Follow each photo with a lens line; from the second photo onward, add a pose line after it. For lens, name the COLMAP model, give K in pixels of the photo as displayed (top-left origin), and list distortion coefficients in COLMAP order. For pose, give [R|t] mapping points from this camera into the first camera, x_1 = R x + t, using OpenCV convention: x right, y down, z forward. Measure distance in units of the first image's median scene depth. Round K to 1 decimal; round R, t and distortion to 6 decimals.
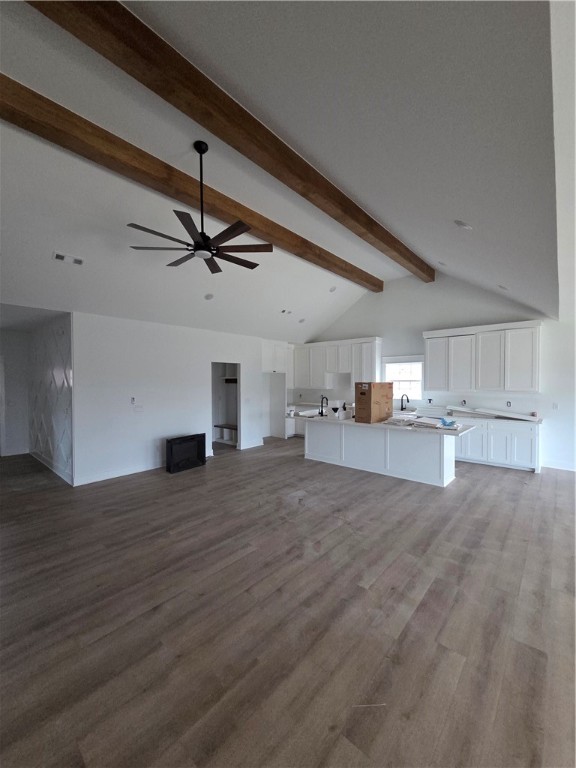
lens RADIAL K [[310.7, 0, 285.3], [0, 310.7, 385.1], [0, 0, 1]] dist [-0.002203, -0.000272]
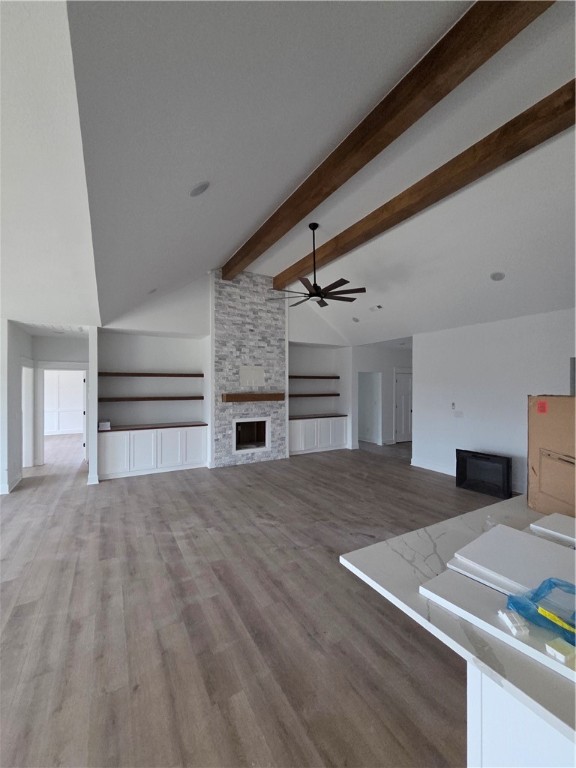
lens RADIAL K [[310.7, 0, 285.2], [0, 310.7, 383.9], [0, 0, 1]] dist [-0.002203, -0.000272]
pose [[-0.318705, 0.001271, -0.947853, 1.240131], [-0.013784, 0.999887, 0.005975, -0.040733], [0.947754, 0.014970, -0.318651, 1.453488]]
